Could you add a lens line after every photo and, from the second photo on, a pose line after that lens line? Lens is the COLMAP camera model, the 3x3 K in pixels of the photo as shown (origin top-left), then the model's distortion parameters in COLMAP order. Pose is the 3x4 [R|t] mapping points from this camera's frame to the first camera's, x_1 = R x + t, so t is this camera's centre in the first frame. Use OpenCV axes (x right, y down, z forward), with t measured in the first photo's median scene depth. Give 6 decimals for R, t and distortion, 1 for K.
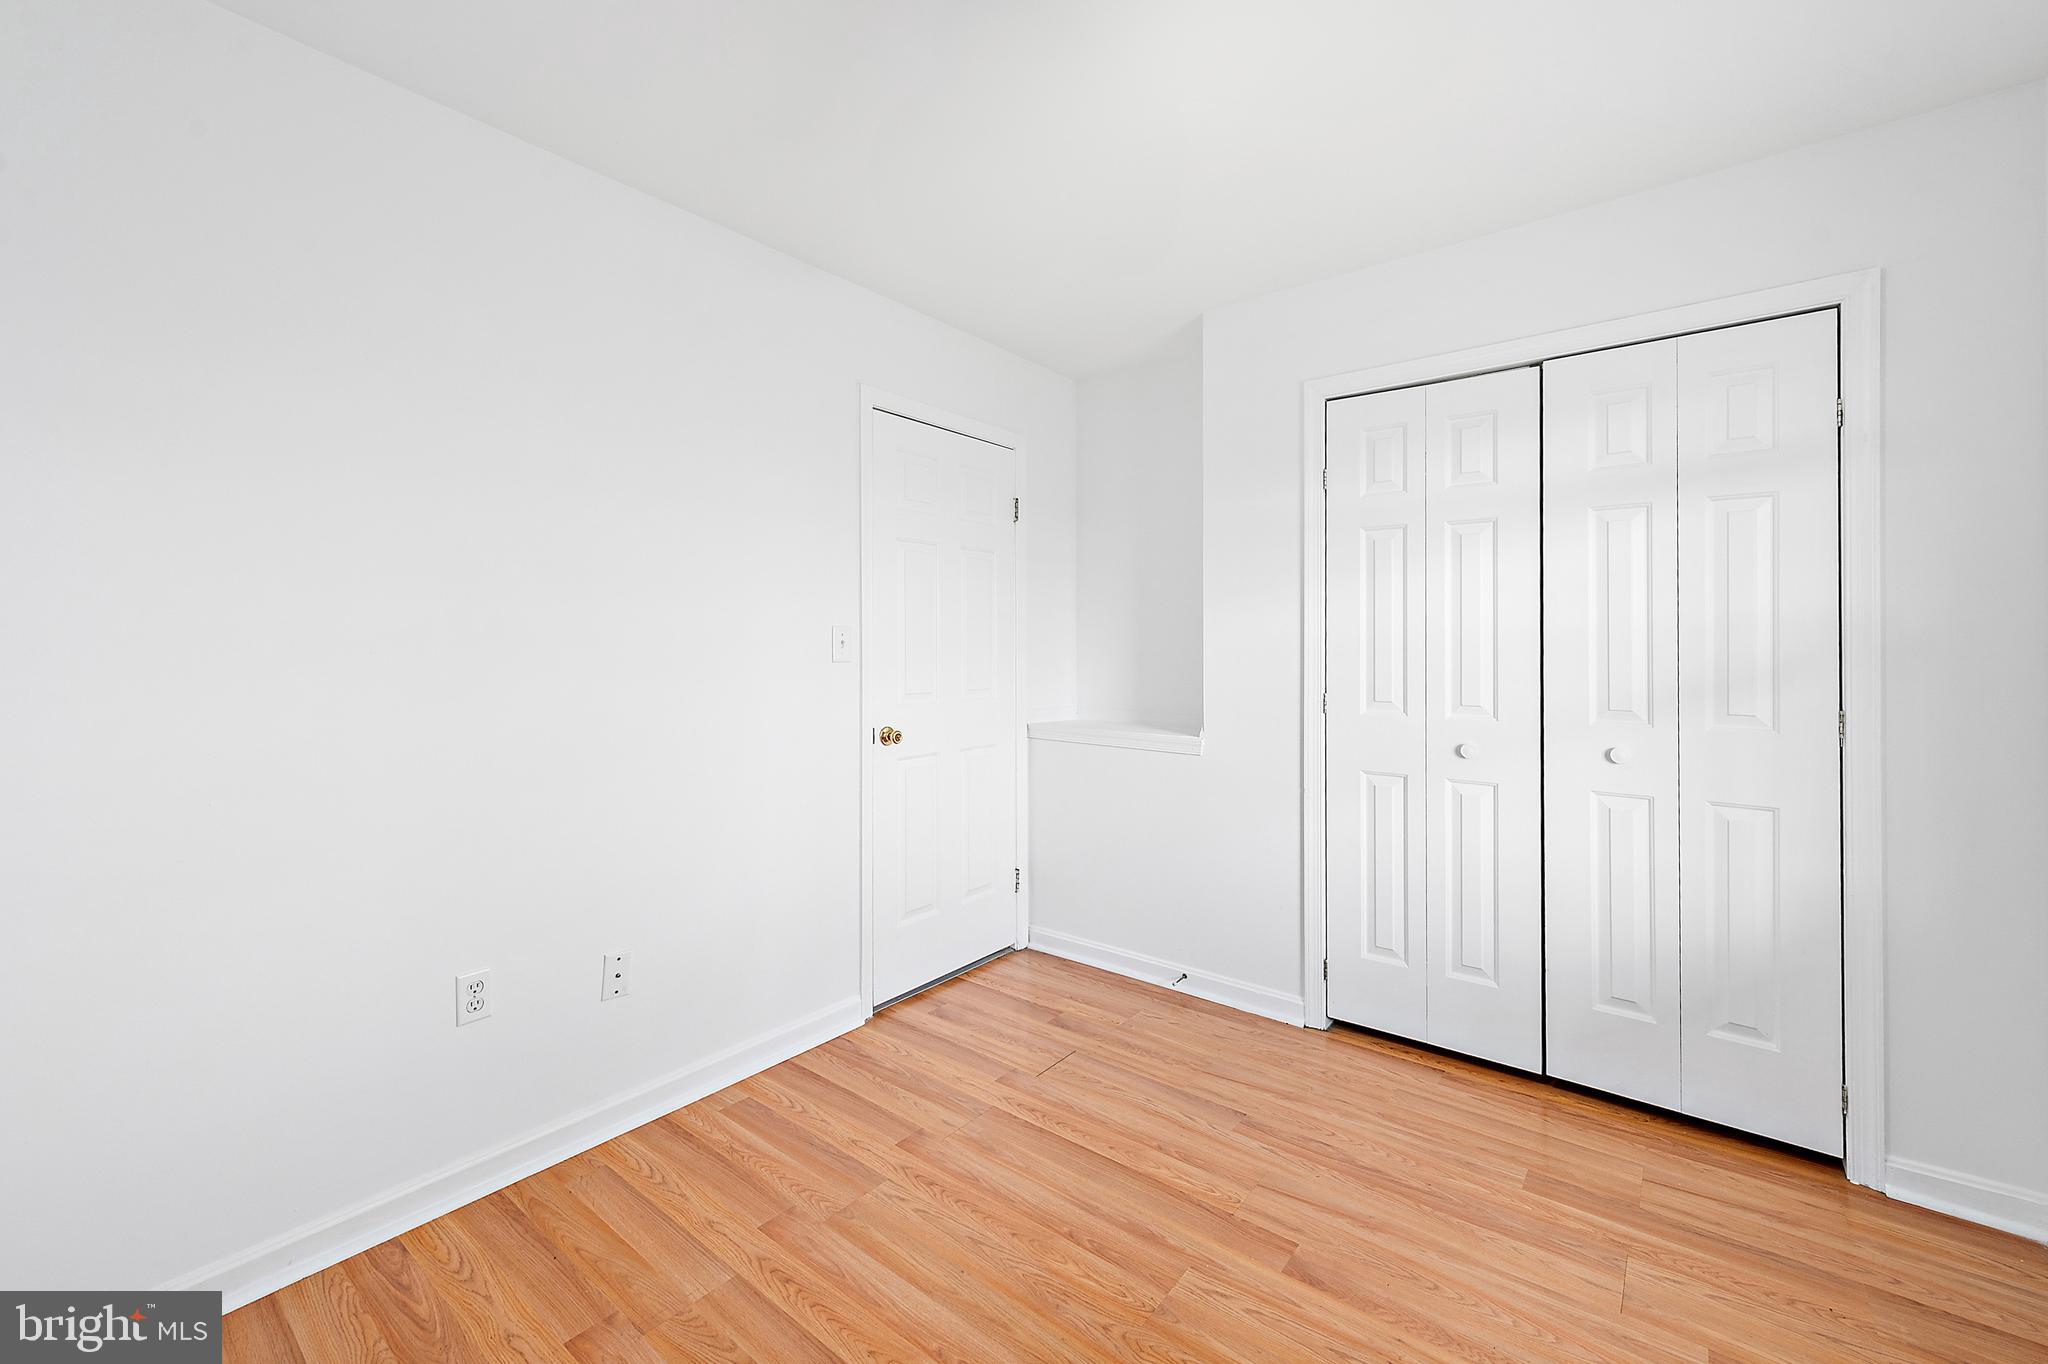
lens RADIAL K [[857.5, 0, 1032.1], [0, 857.5, 635.4], [0, 0, 1]] dist [0.001099, 0.000403]
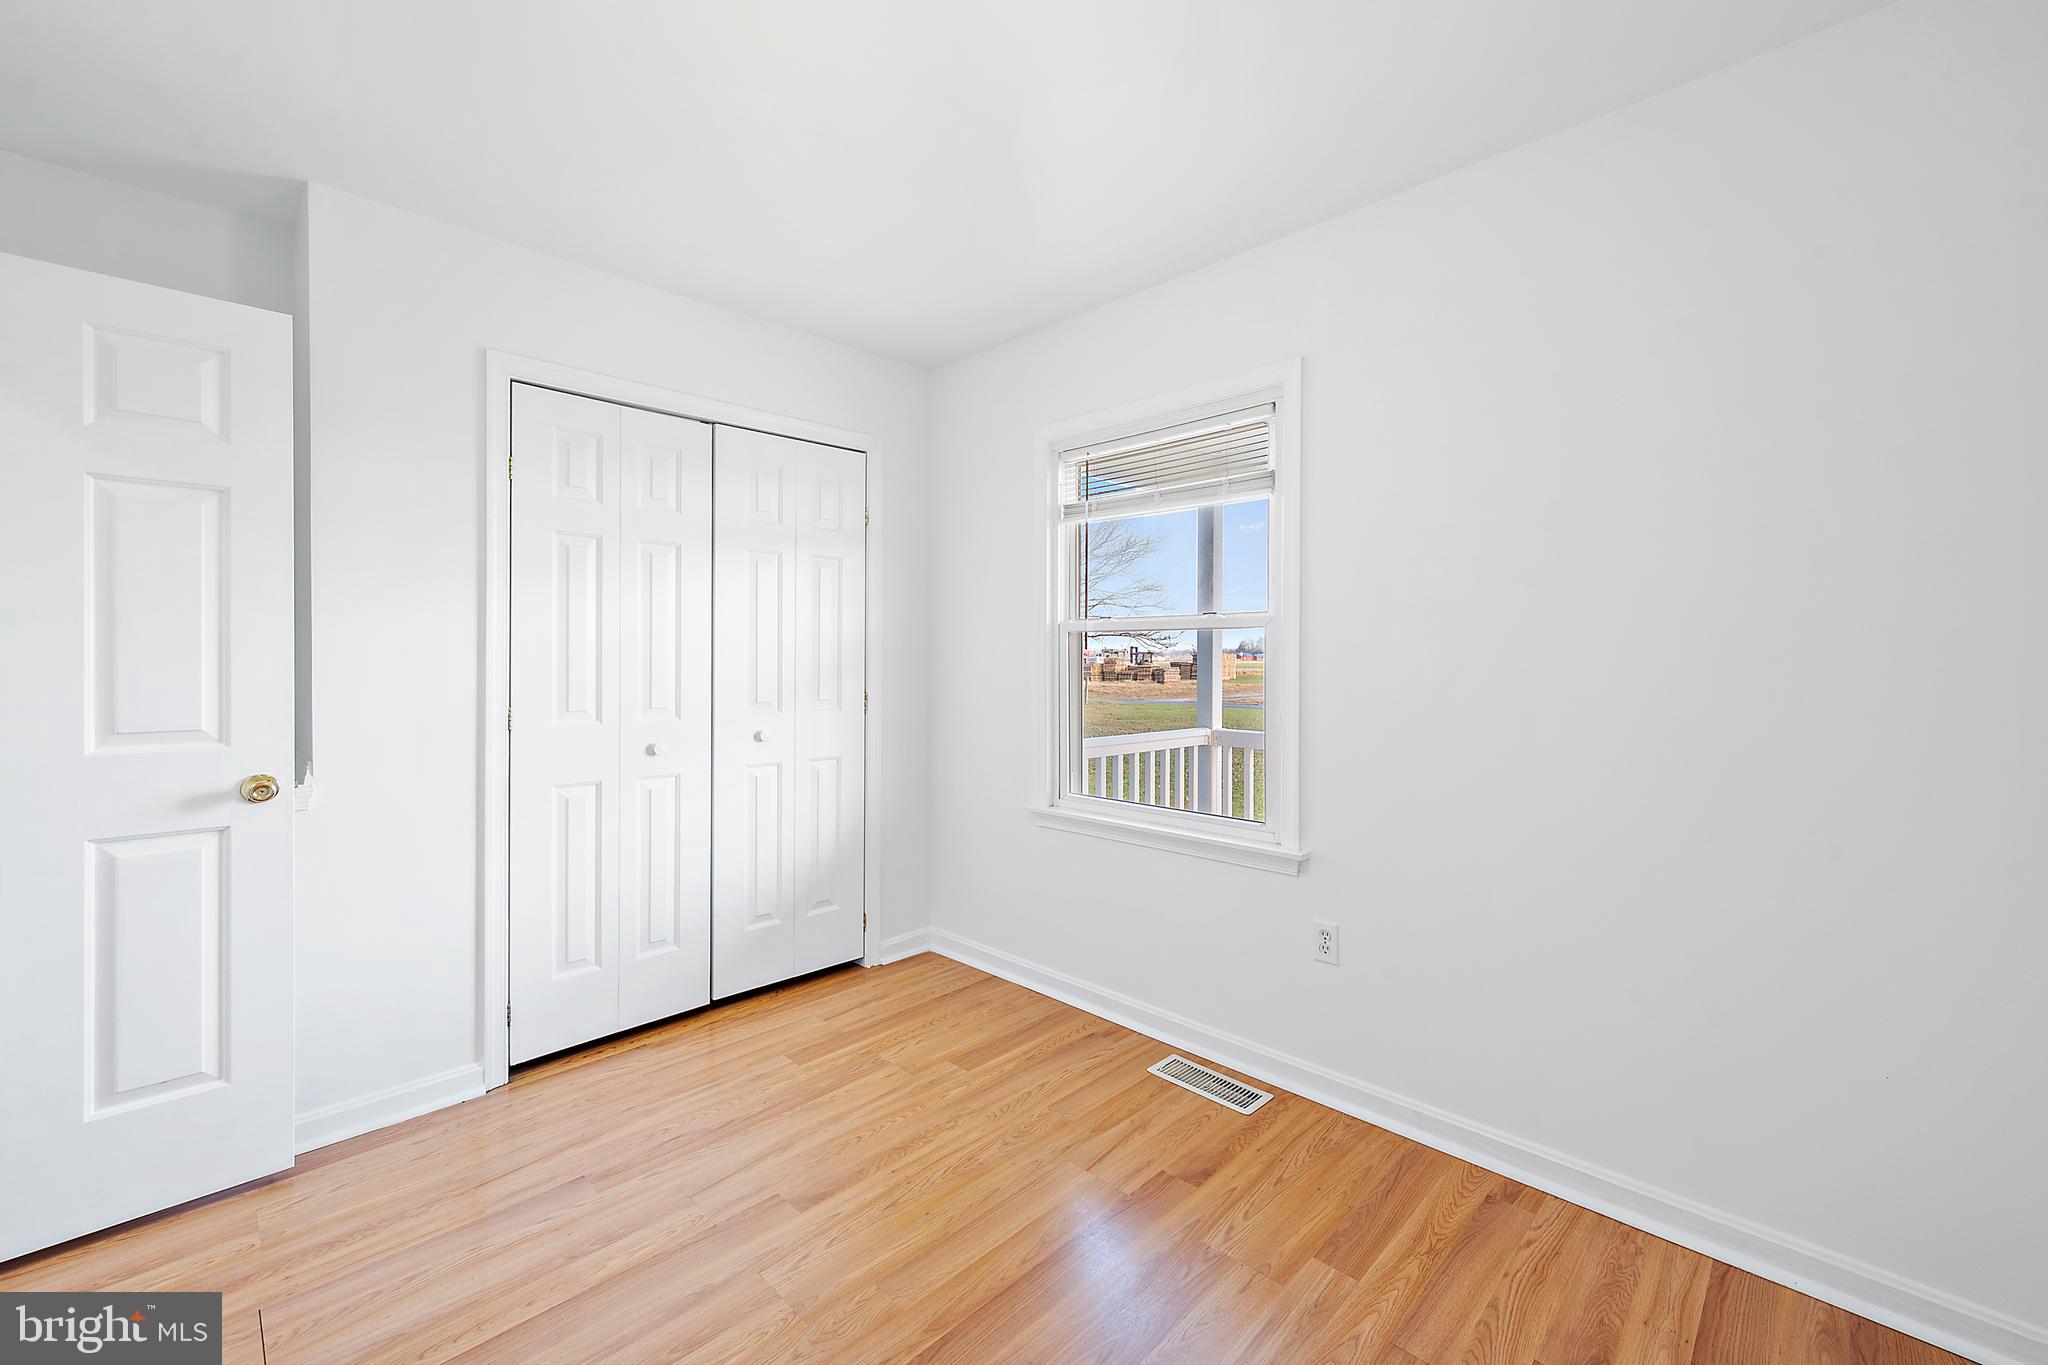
lens RADIAL K [[846.8, 0, 1021.1], [0, 846.8, 652.5], [0, 0, 1]] dist [0.002270, 0.000003]
pose [[0.095476, -0.001314, 0.995431, -0.609440], [-0.009821, 0.999949, 0.002262, 0.002720], [-0.995383, -0.009992, 0.095458, 0.476785]]
